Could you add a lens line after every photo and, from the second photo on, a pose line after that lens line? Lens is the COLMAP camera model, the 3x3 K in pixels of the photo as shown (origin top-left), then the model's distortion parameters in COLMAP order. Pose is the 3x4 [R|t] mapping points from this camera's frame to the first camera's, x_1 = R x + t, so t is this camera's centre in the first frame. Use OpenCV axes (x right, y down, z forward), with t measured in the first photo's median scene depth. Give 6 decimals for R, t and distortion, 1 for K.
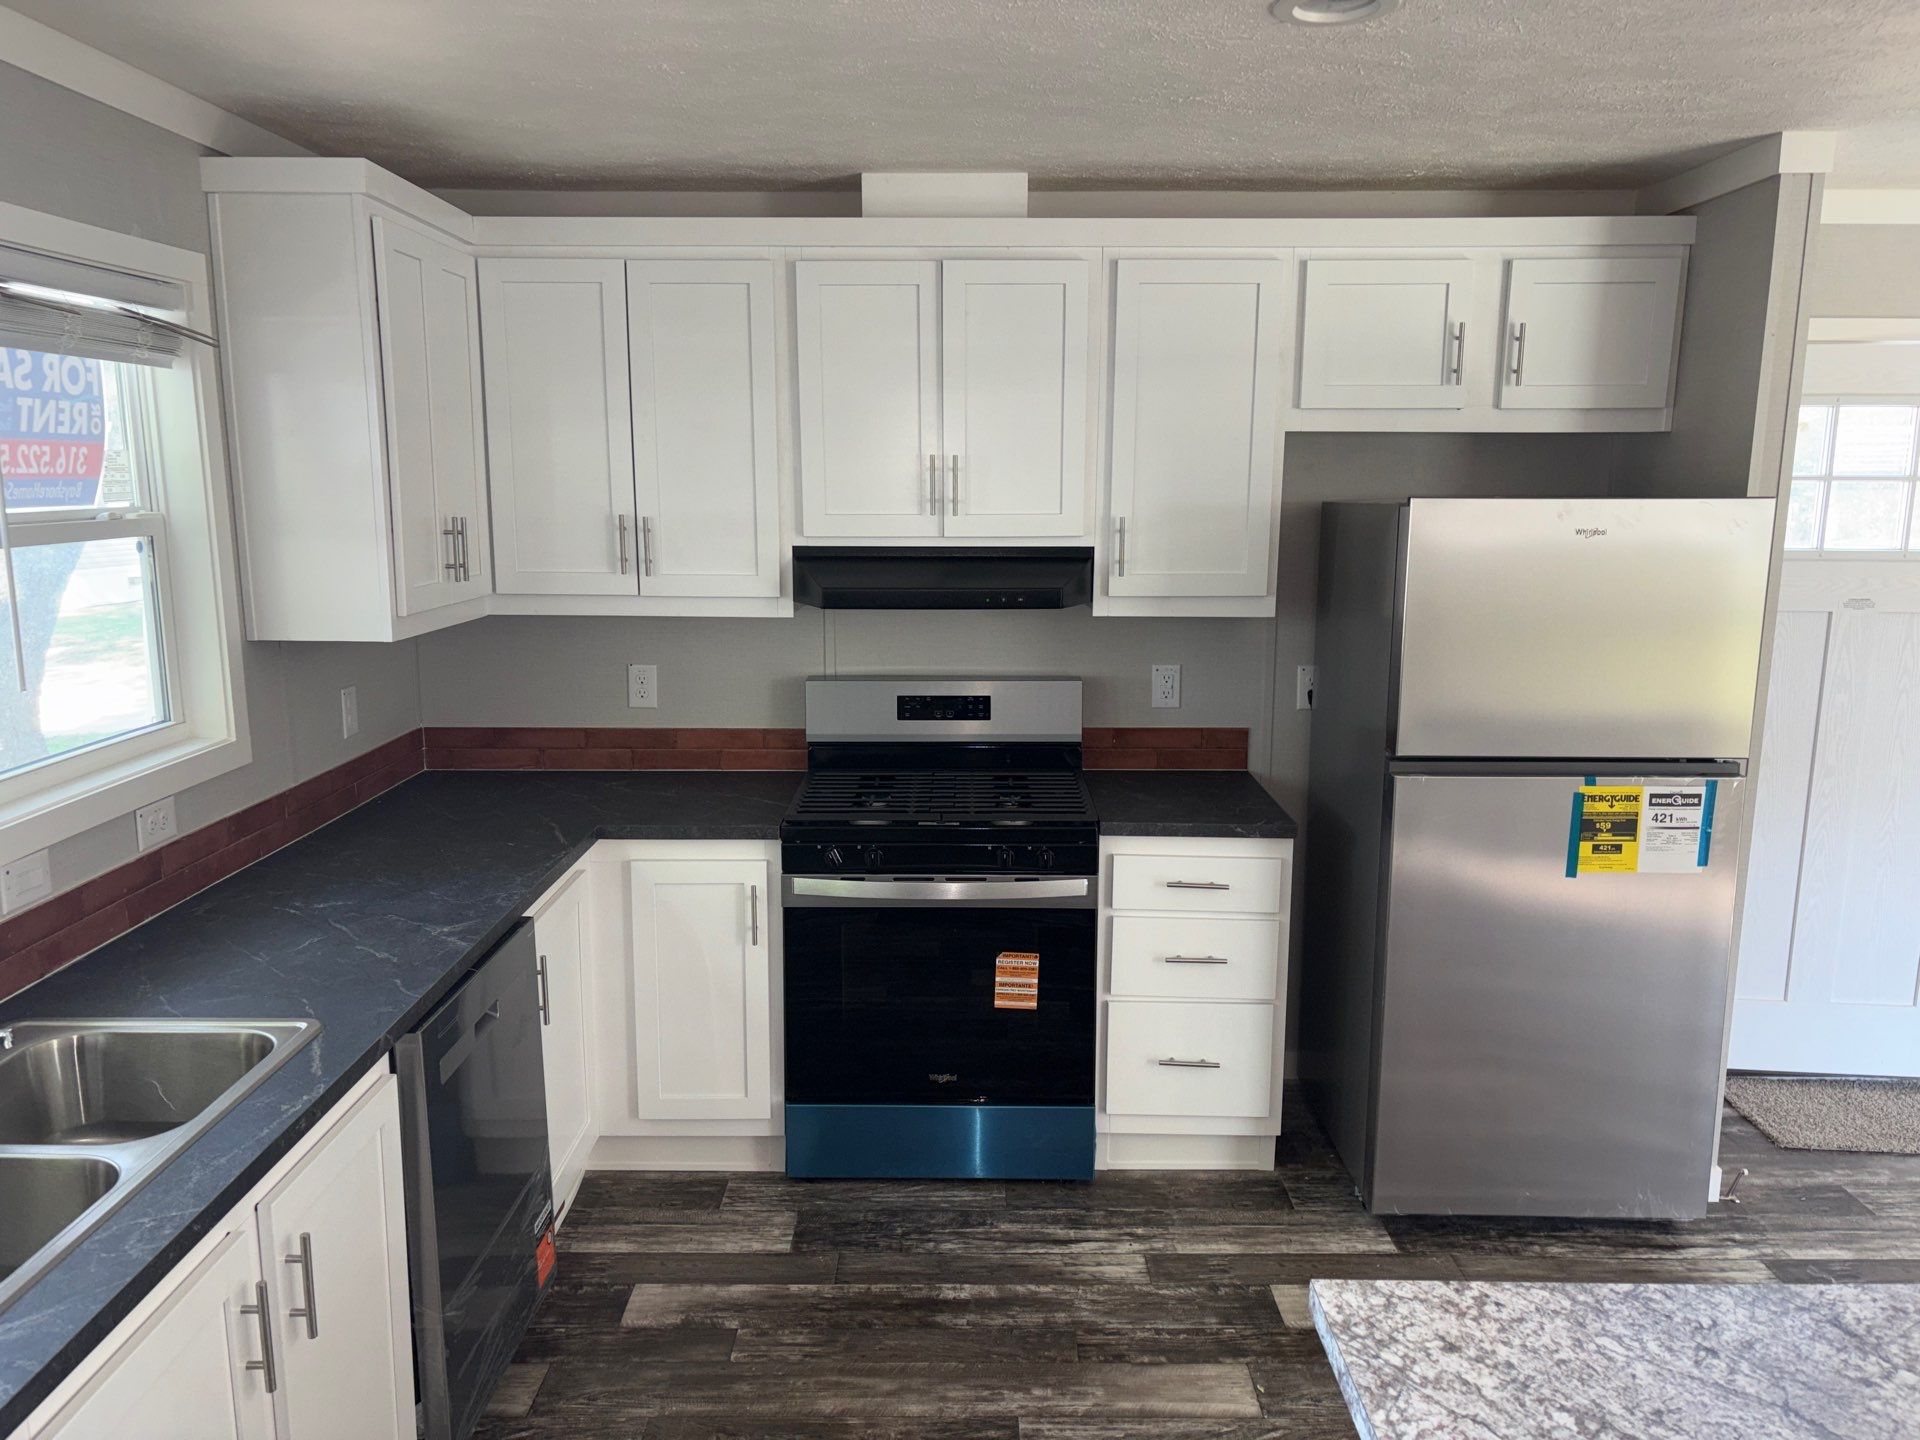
lens RADIAL K [[1443.9, 0, 967.9], [0, 1443.9, 736.2], [0, 0, 1]] dist [0.039973, -0.039129]
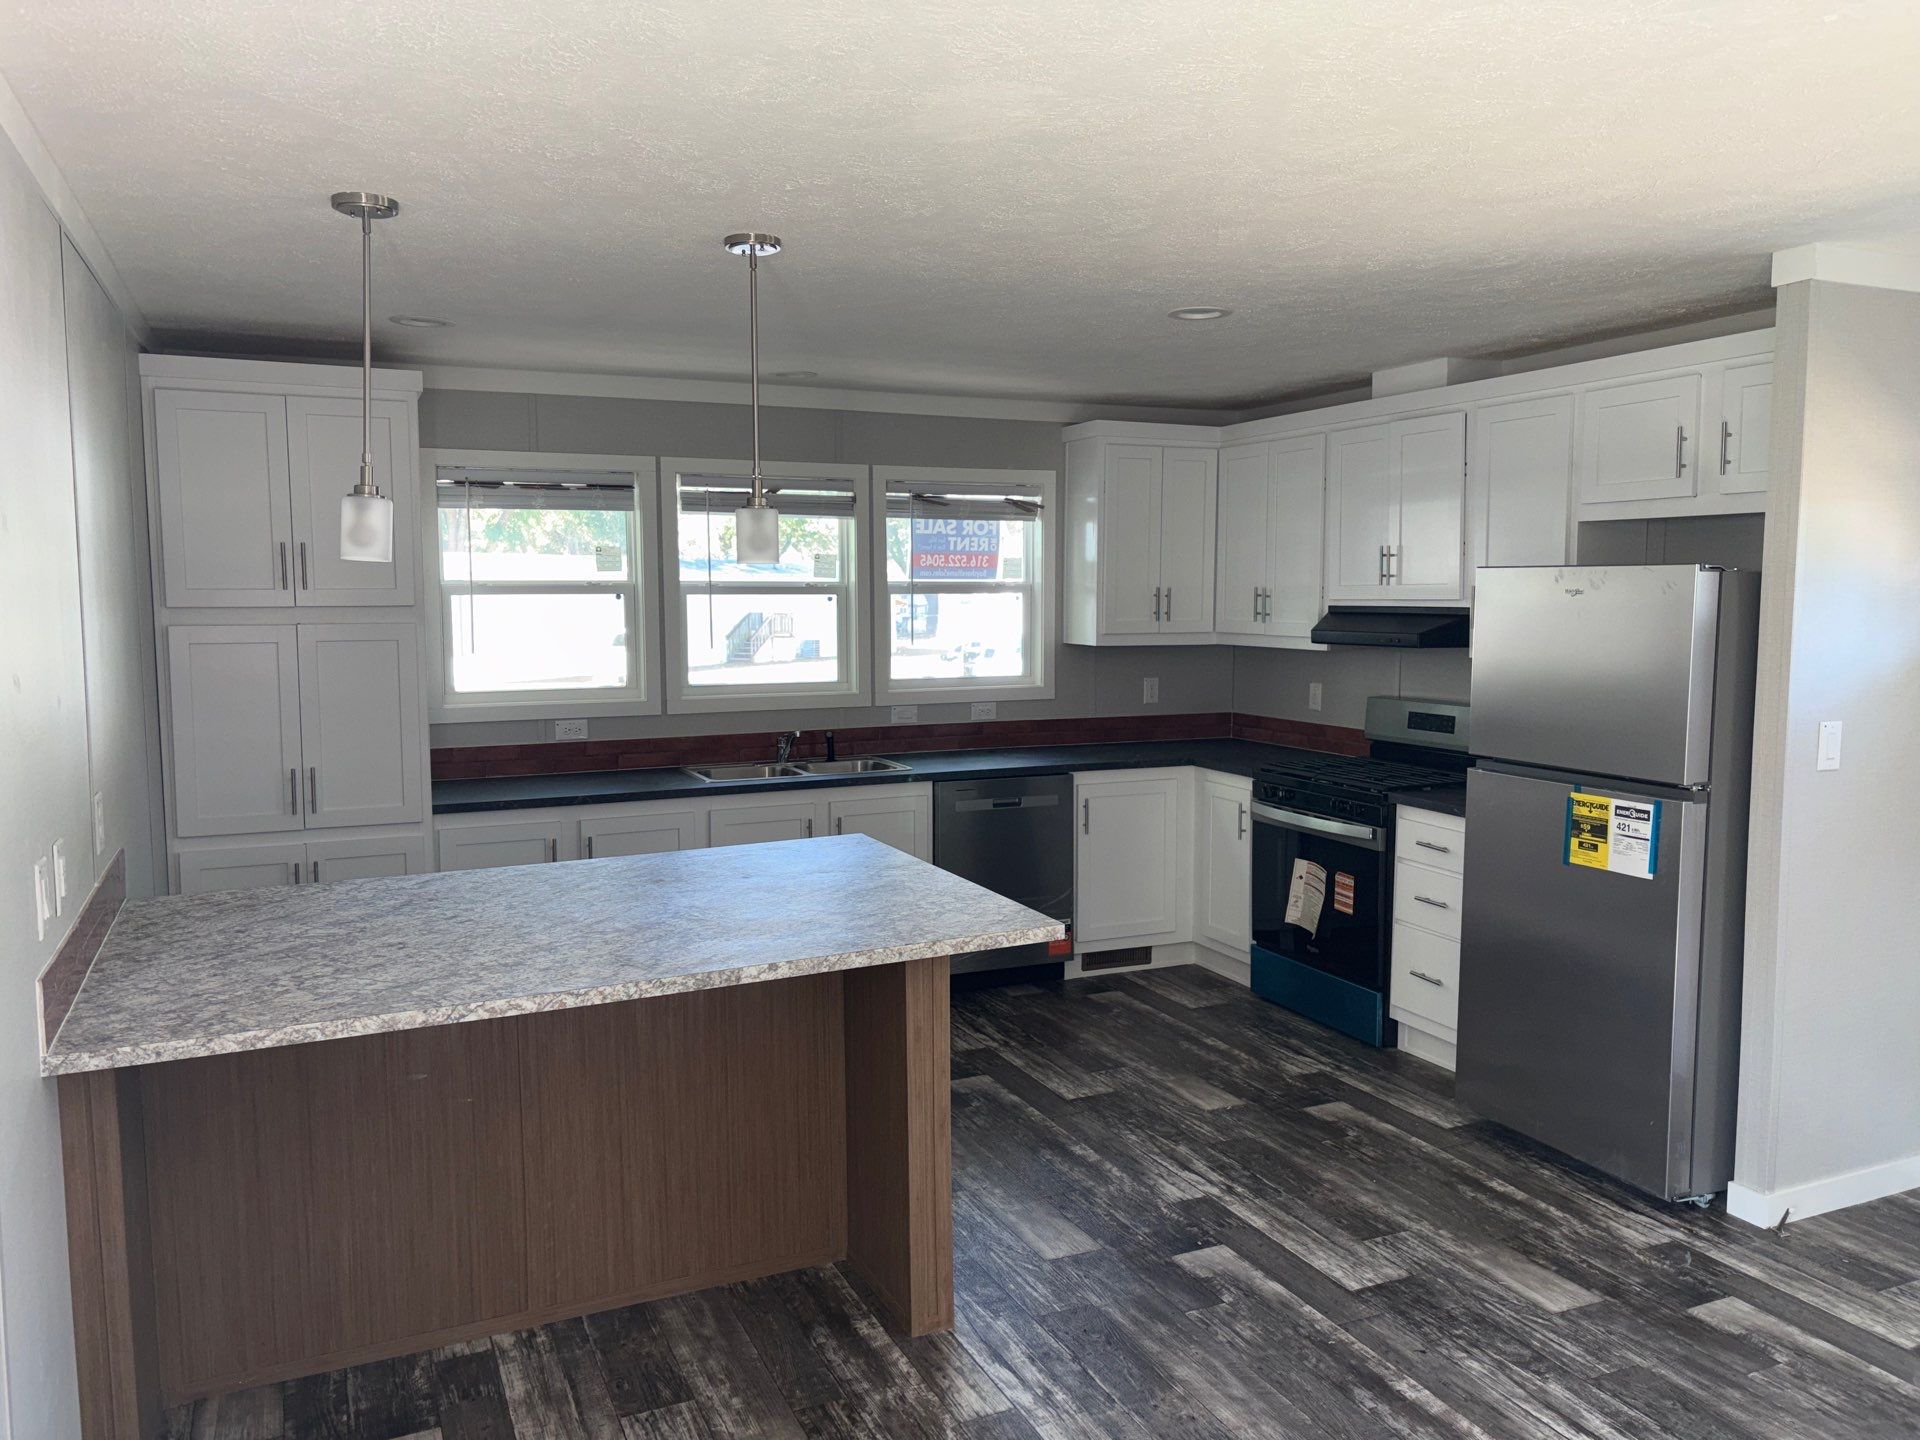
lens RADIAL K [[1443.9, 0, 936.5], [0, 1443.9, 696.3], [0, 0, 1]] dist [0.039973, -0.039129]
pose [[0.401175, 0.065344, -0.913668, 1.221736], [-0.161614, 0.986854, -0.000384, 0.037912], [0.901632, 0.147816, 0.406461, -0.019936]]
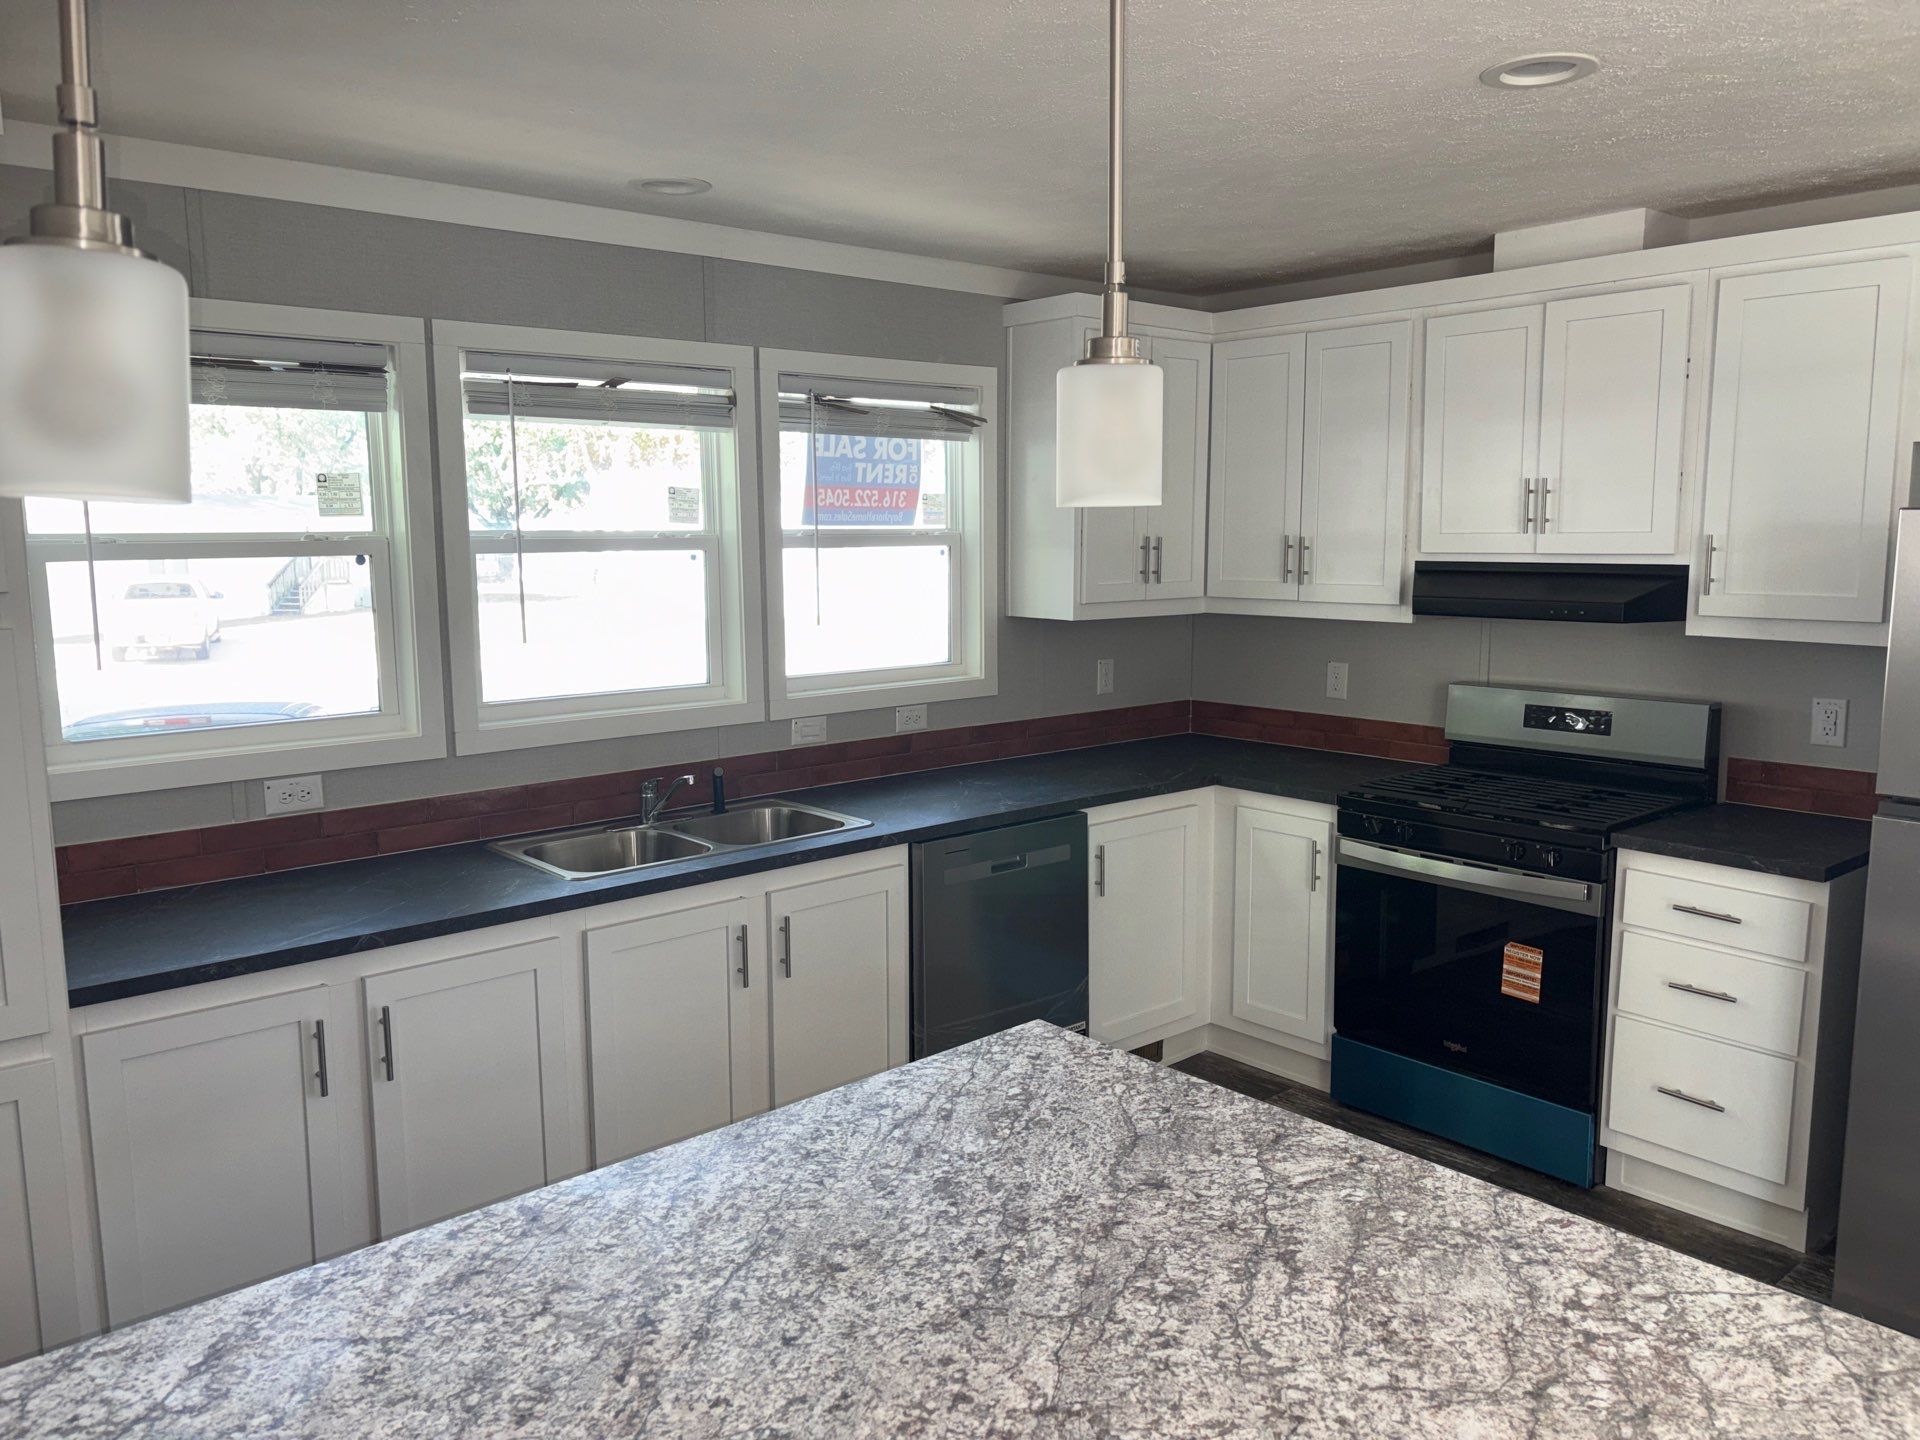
lens RADIAL K [[1443.9, 0, 940.5], [0, 1443.9, 711.4], [0, 0, 1]] dist [0.039973, -0.039129]
pose [[0.651211, 0.090345, -0.753499, 0.539201], [-0.128473, 0.991682, 0.007871, 0.027220], [0.747943, 0.091678, 0.657401, -0.032297]]
